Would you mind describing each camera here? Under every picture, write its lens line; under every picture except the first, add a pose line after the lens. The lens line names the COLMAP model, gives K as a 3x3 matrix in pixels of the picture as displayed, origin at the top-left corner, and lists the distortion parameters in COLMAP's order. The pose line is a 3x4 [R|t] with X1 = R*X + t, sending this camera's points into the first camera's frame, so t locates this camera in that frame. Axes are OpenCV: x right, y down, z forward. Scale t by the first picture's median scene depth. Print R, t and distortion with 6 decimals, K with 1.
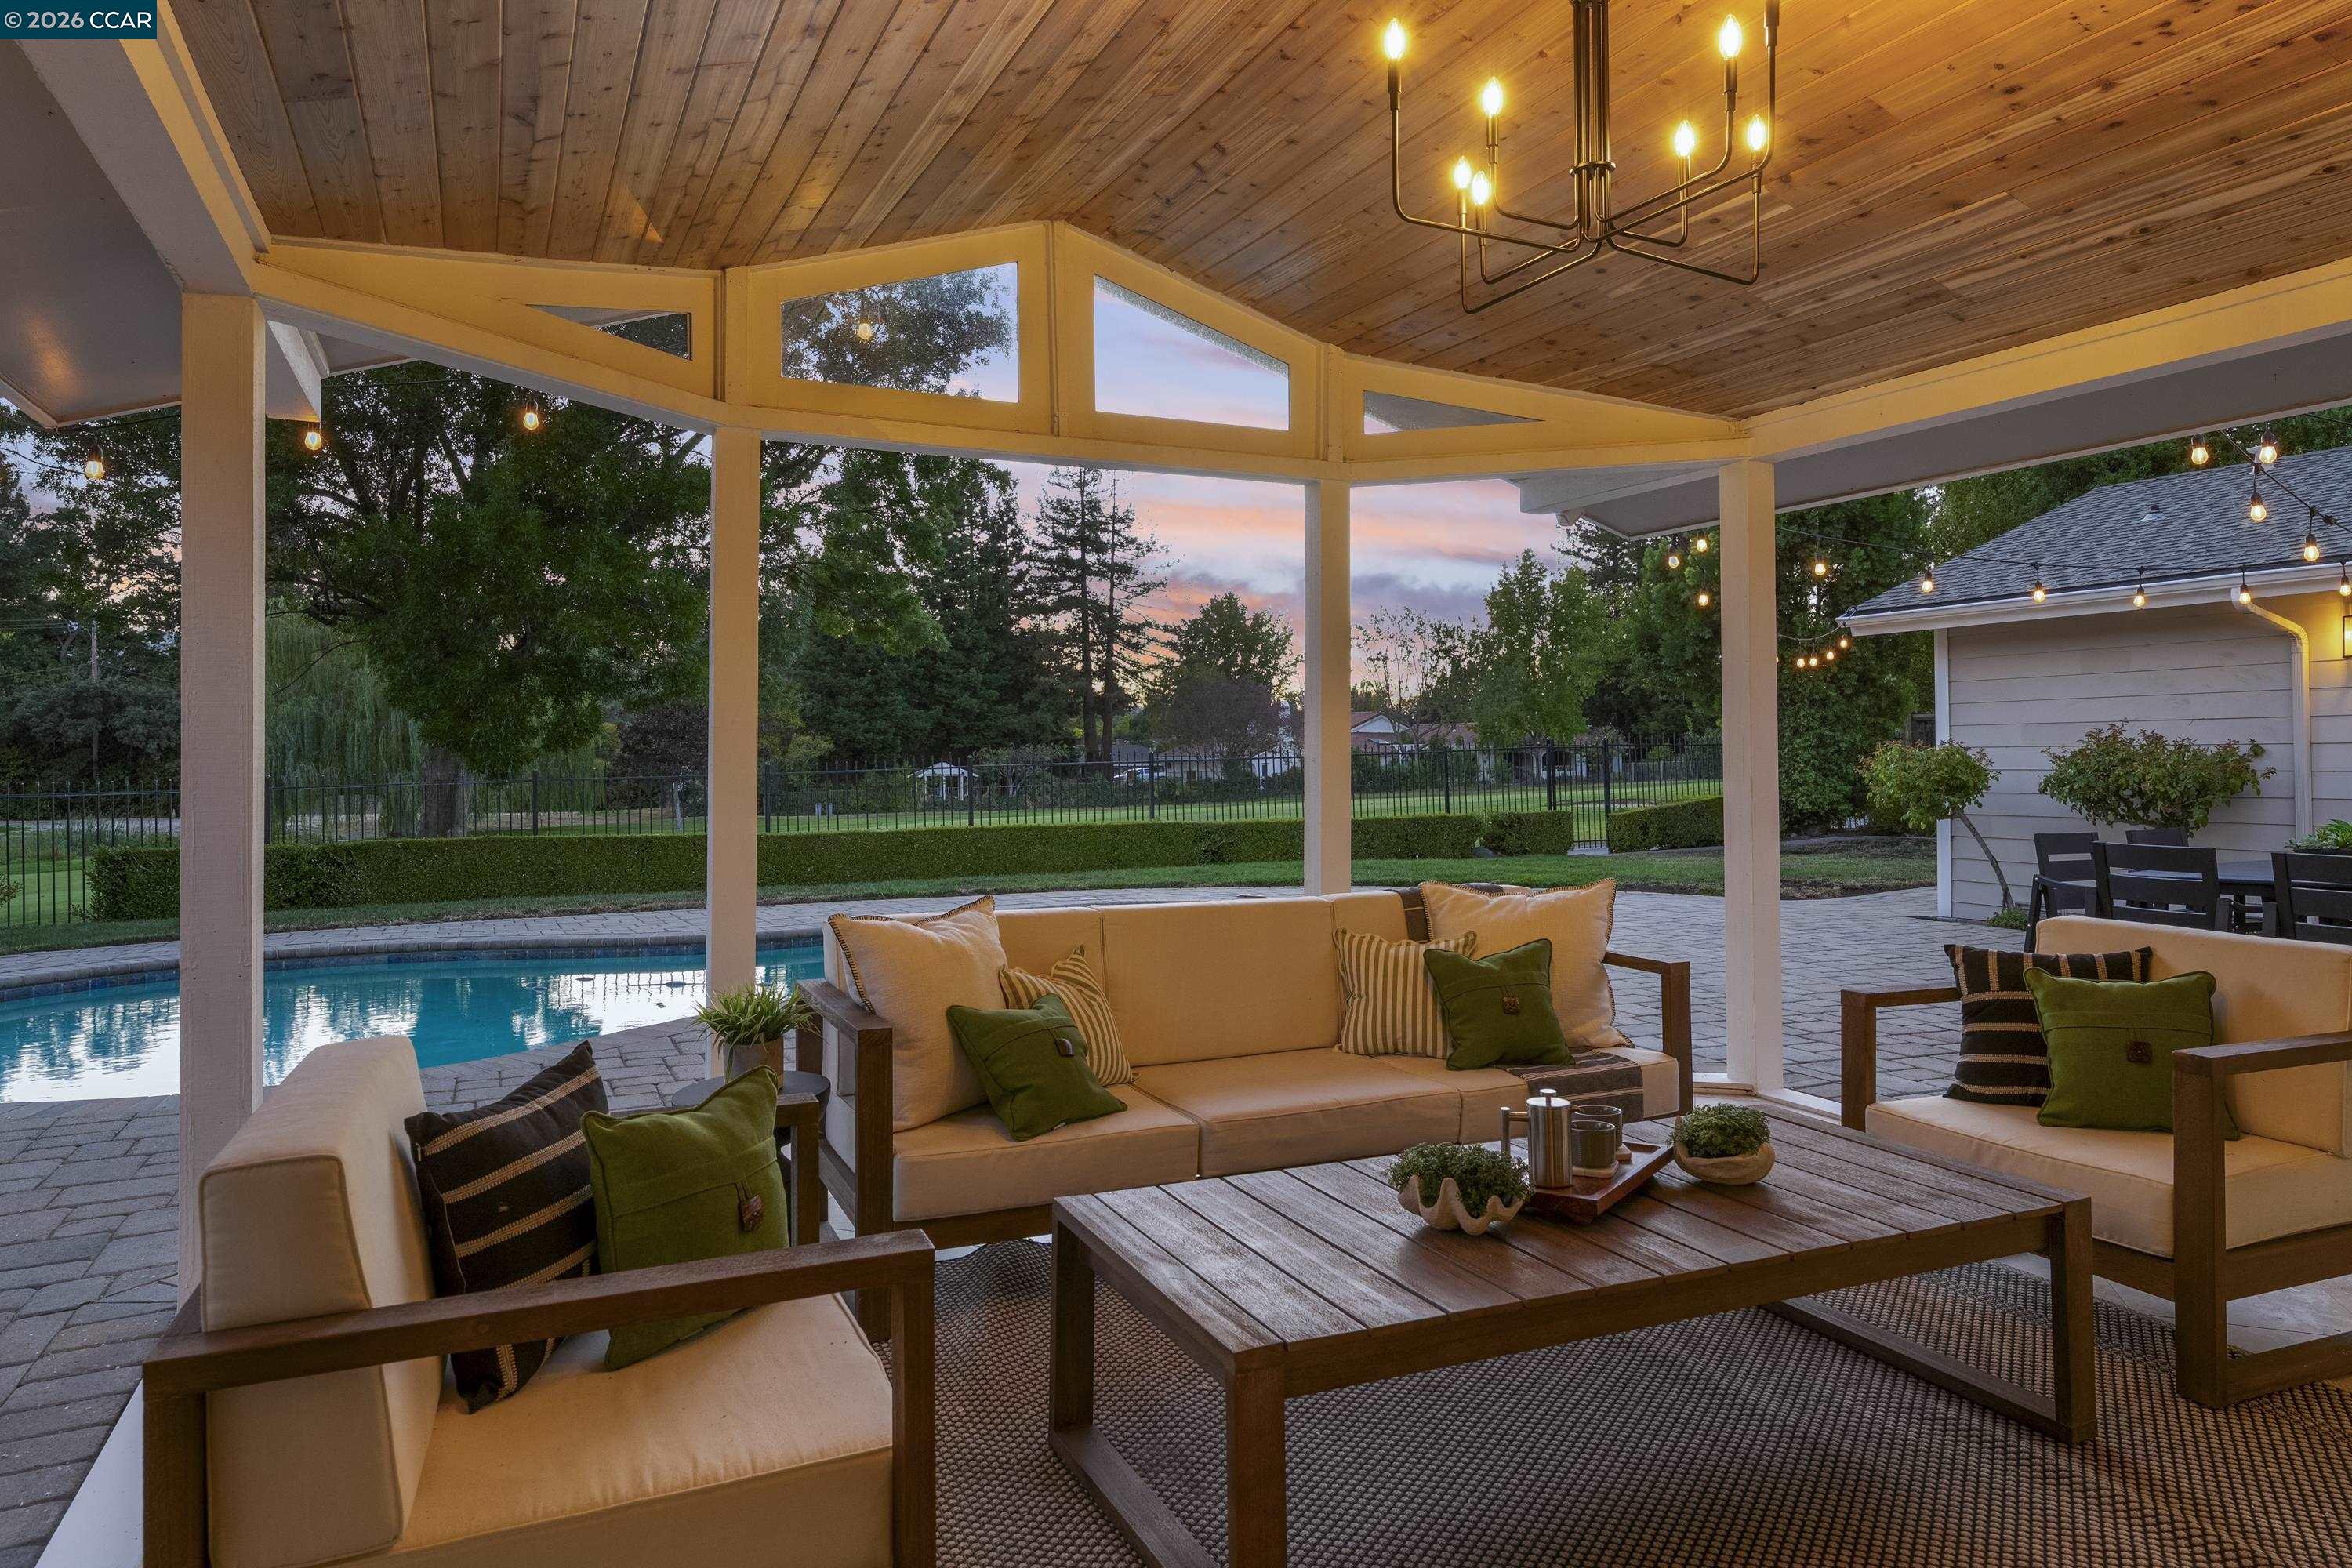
lens RADIAL K [[1458.4, 0, 1181.2], [0, 1458.4, 771.7], [0, 0, 1]] dist [0.007523, -0.001574]
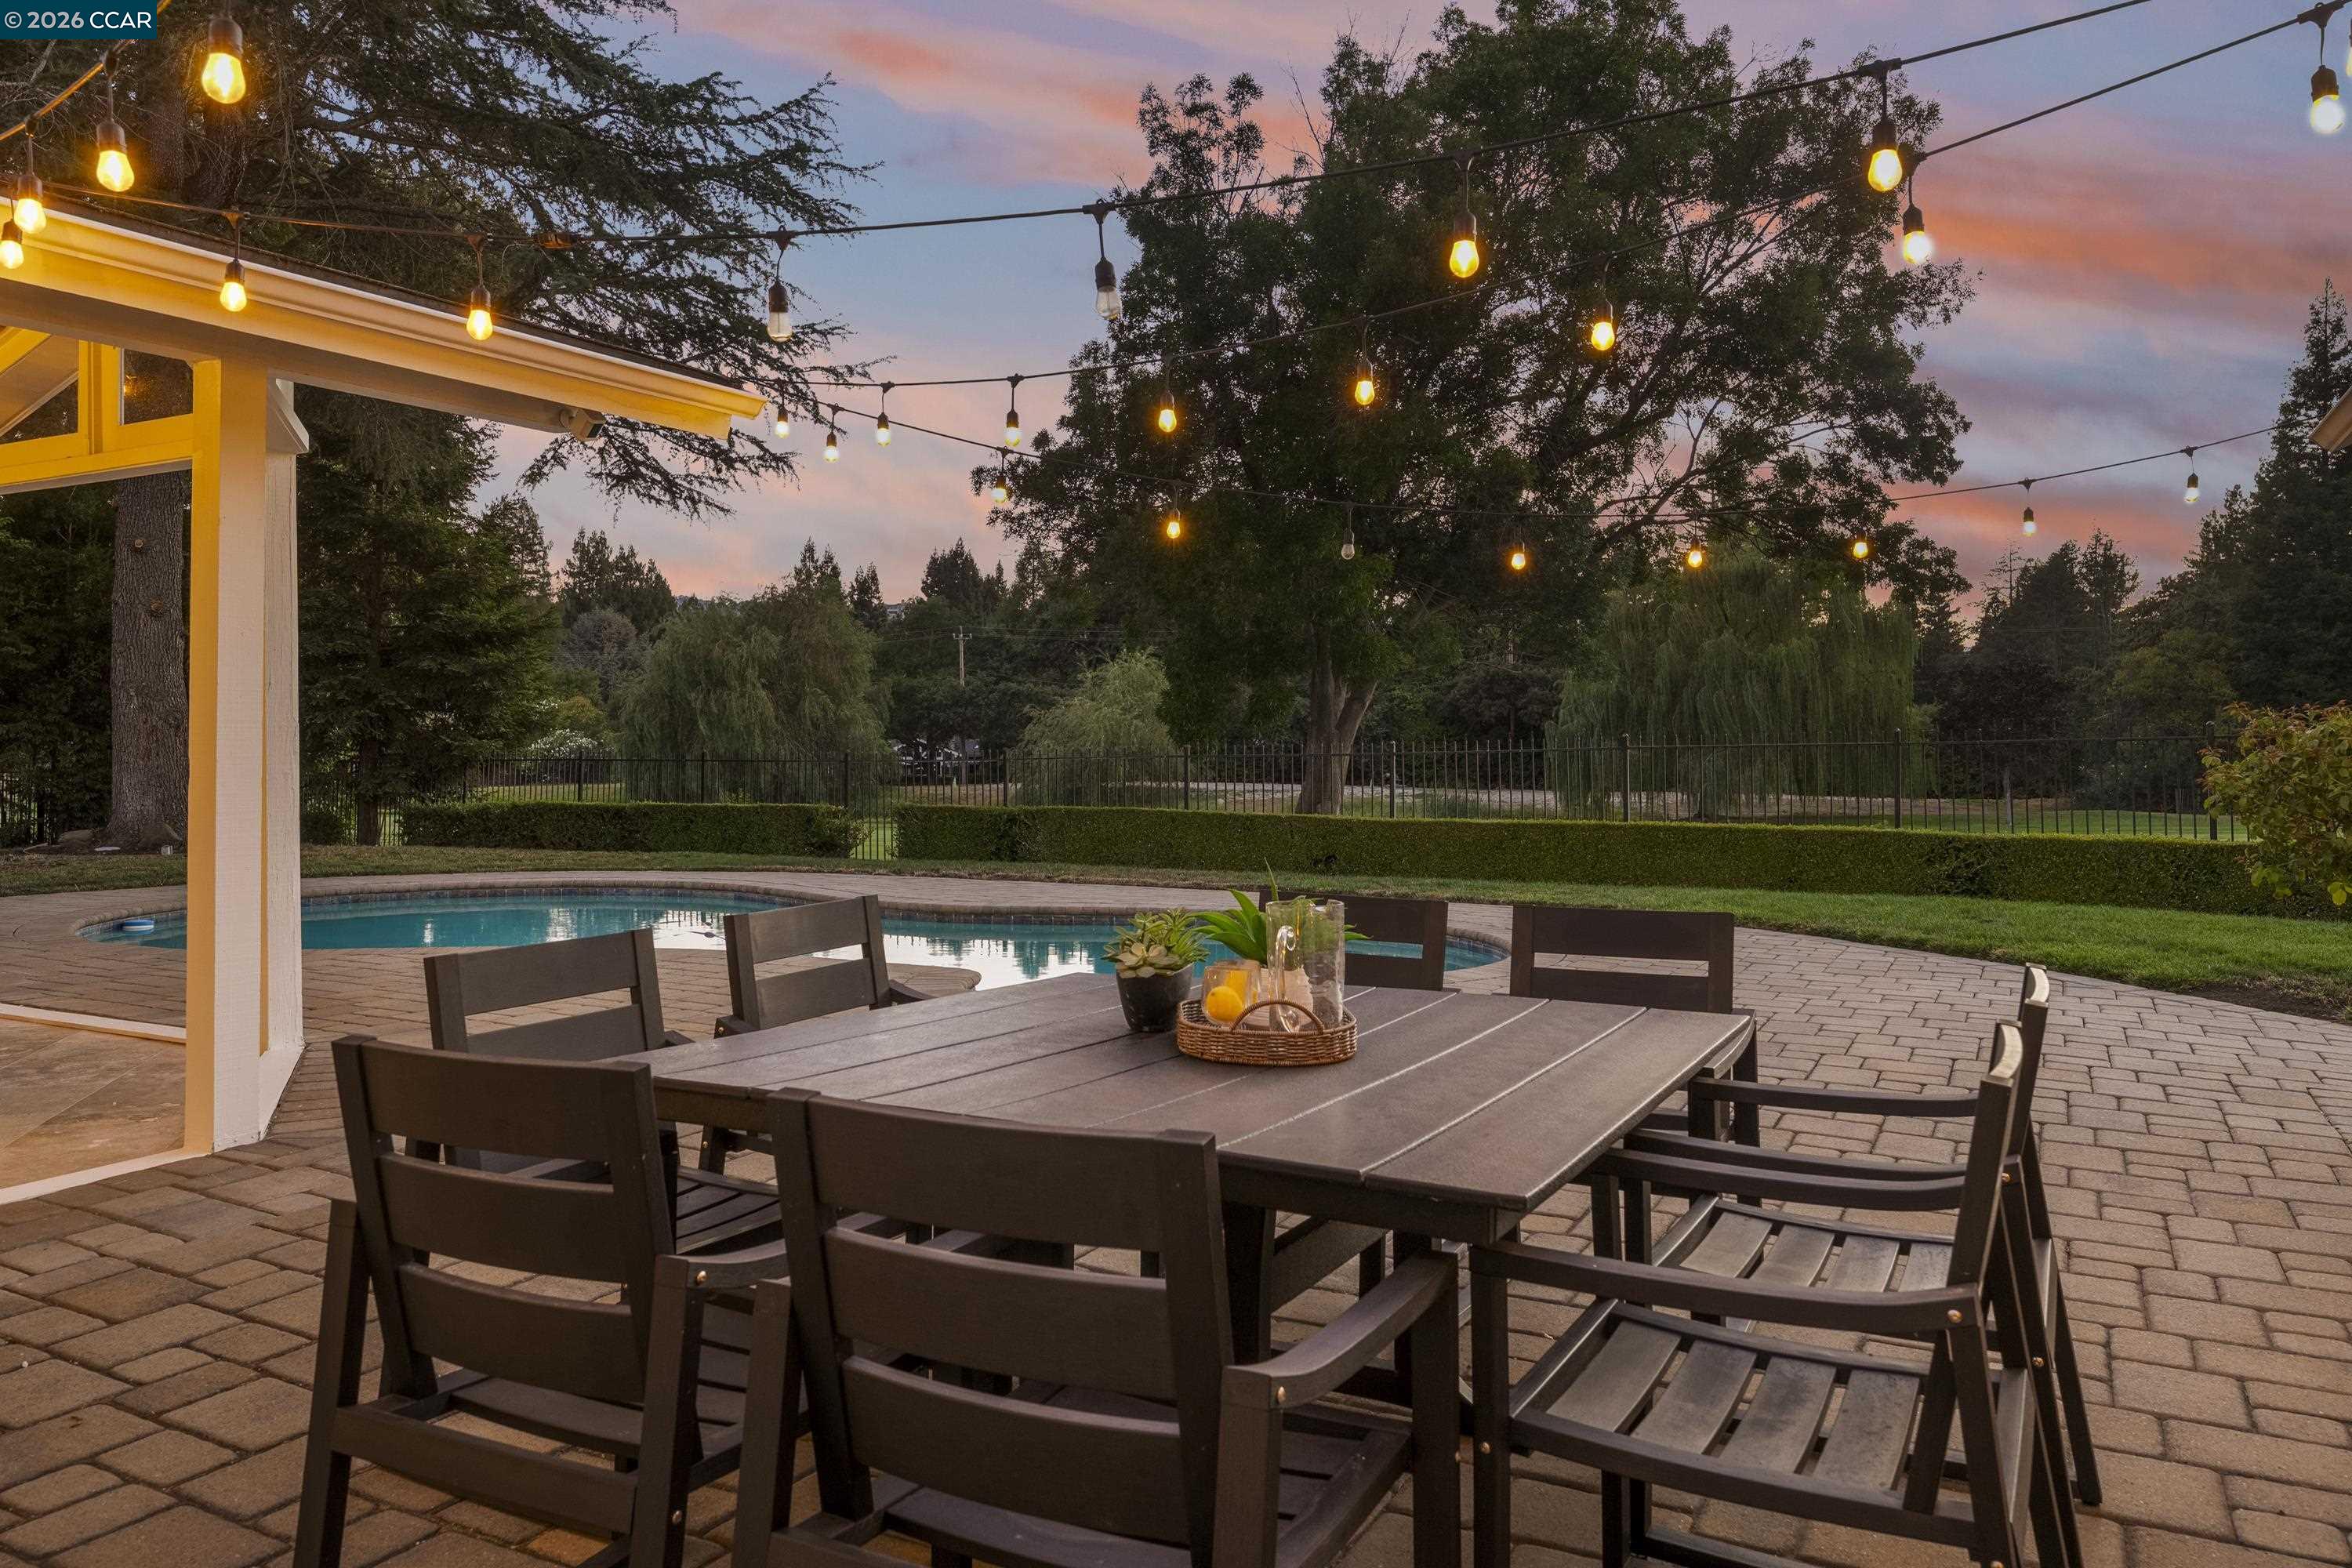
lens RADIAL K [[1625.6, 0, 1174.7], [0, 1625.6, 774.1], [0, 0, 1]] dist [-0.000753, 0.000349]
pose [[0.588450, 0.023617, -0.808188, 0.143361], [-0.013044, 0.999721, 0.019717, -0.001091], [0.808428, -0.001060, 0.588594, 0.092604]]
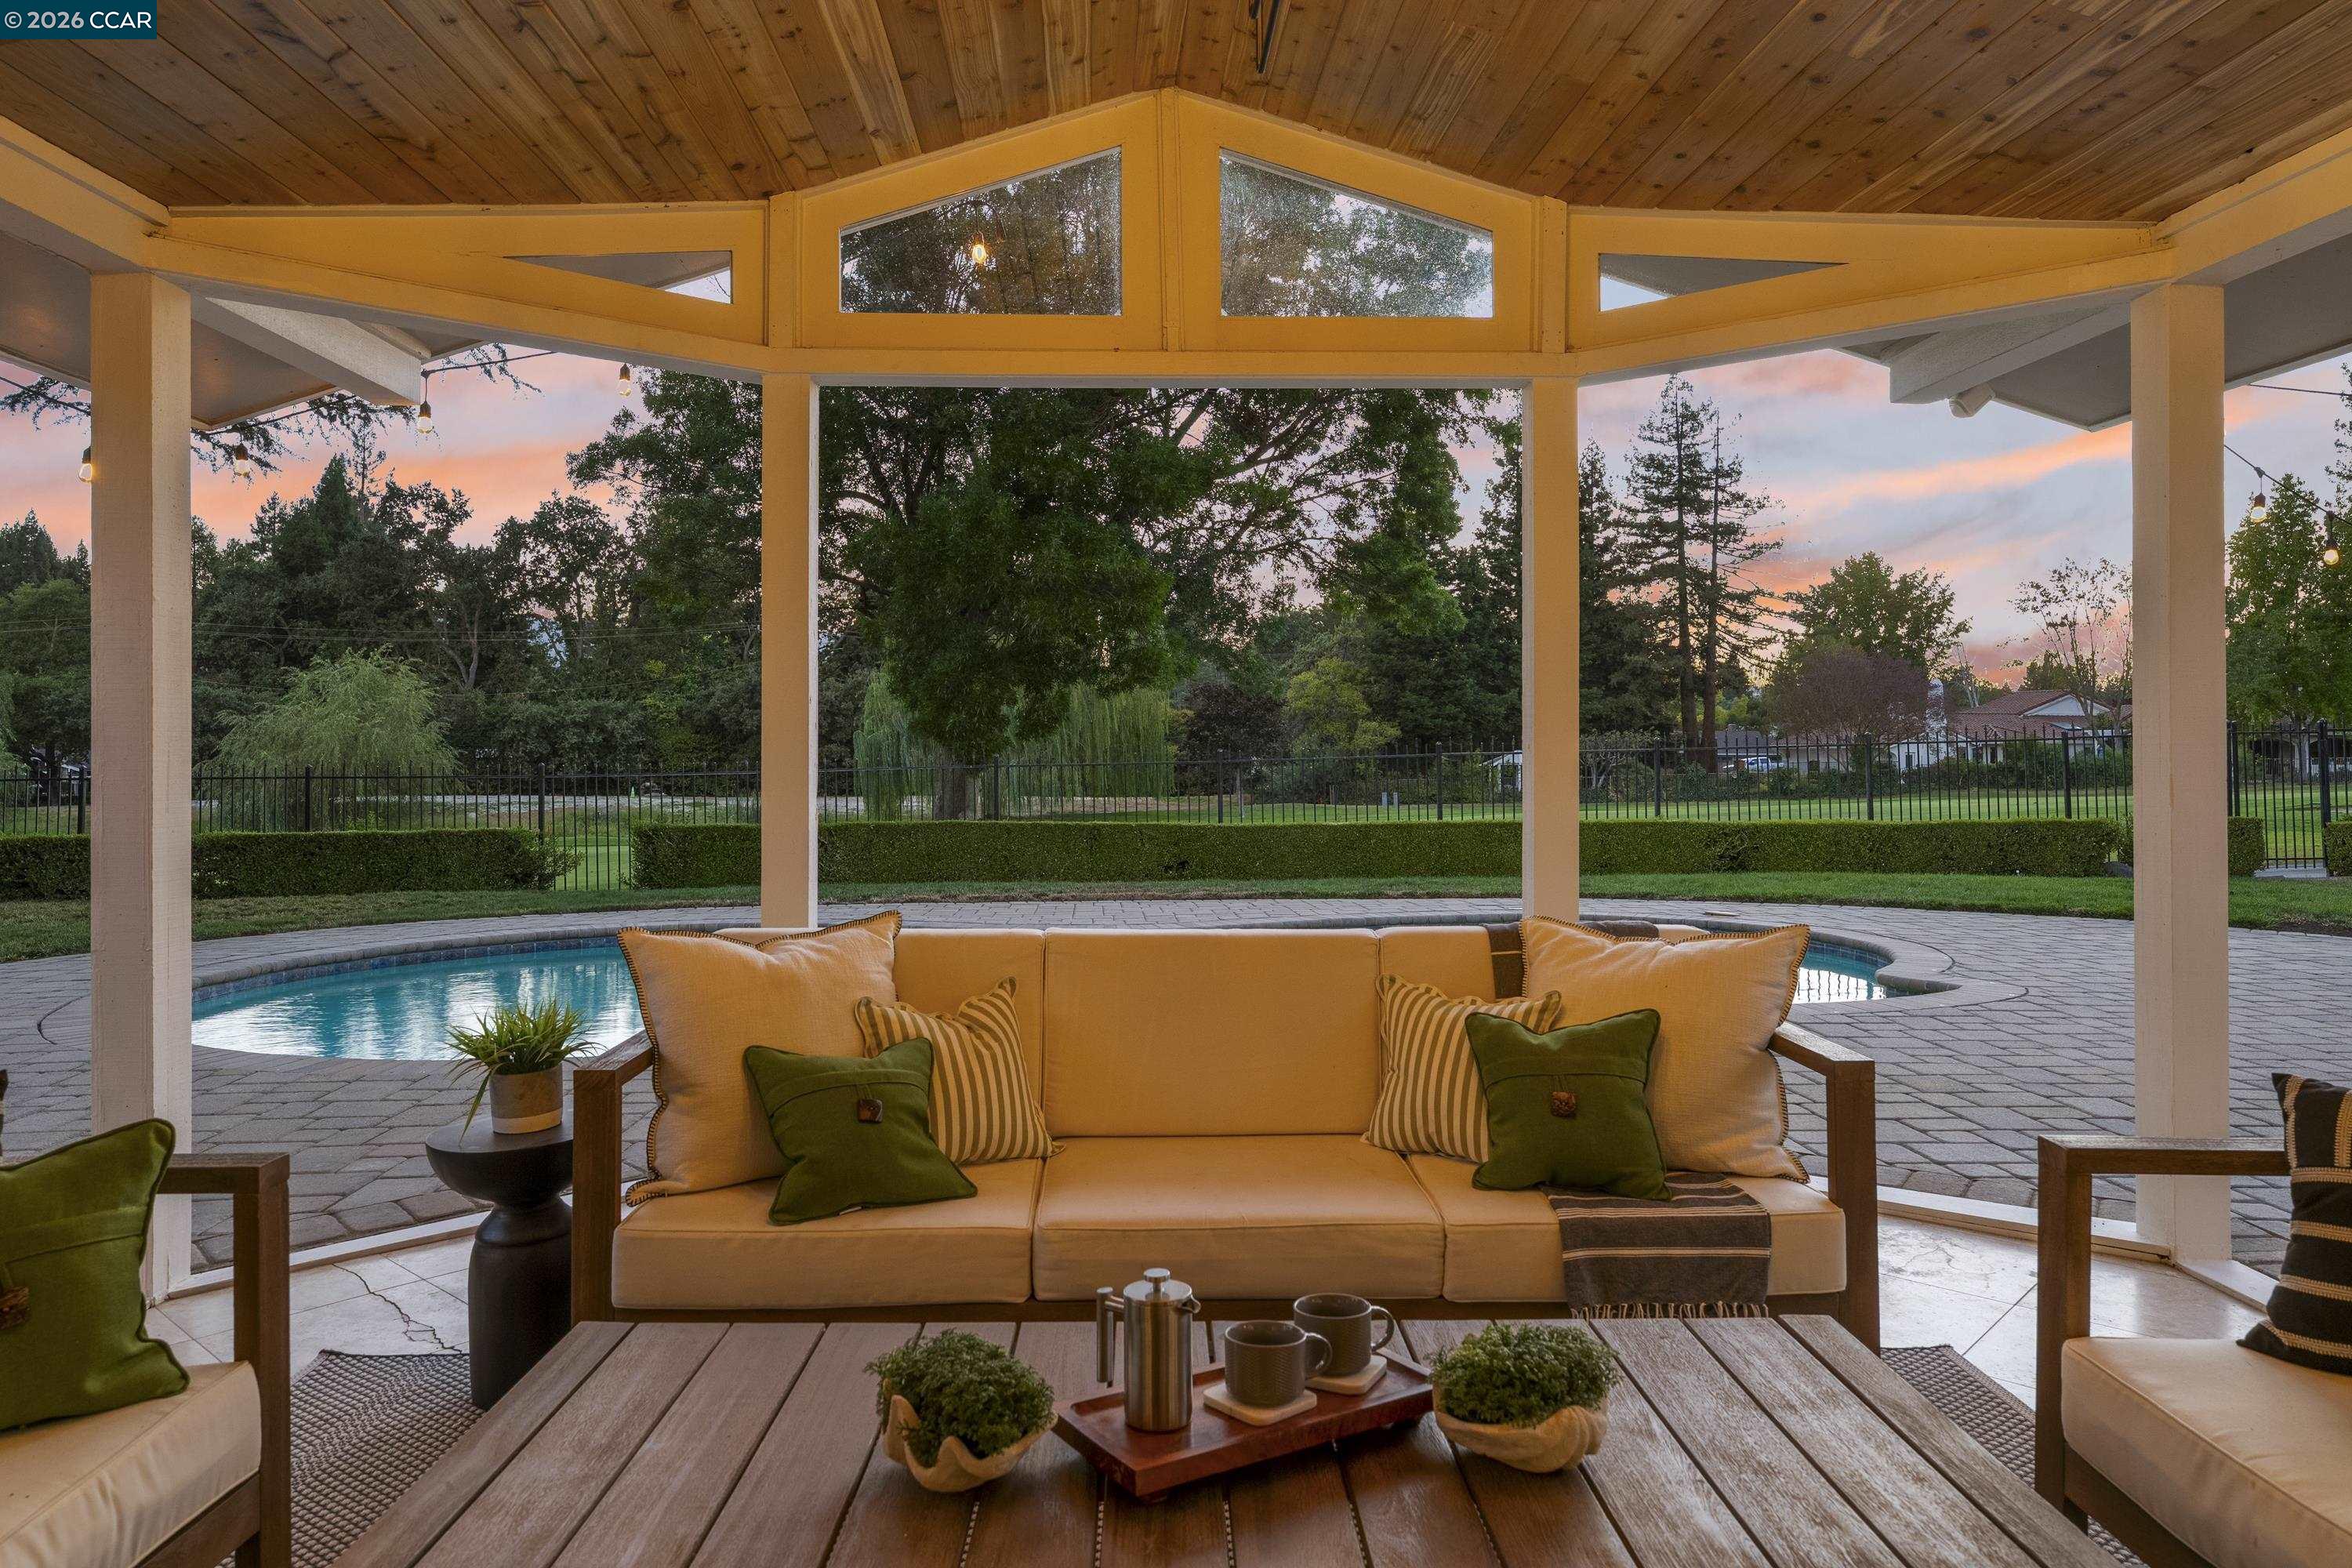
lens RADIAL K [[1539.7, 0, 1175.1], [0, 1539.7, 778.1], [0, 0, 1]] dist [0.006214, -0.002229]
pose [[0.917985, 0.010863, -0.396467, 0.026633], [-0.006208, 0.999896, 0.013024, -0.000119], [0.396567, -0.009494, 0.917957, 0.020429]]
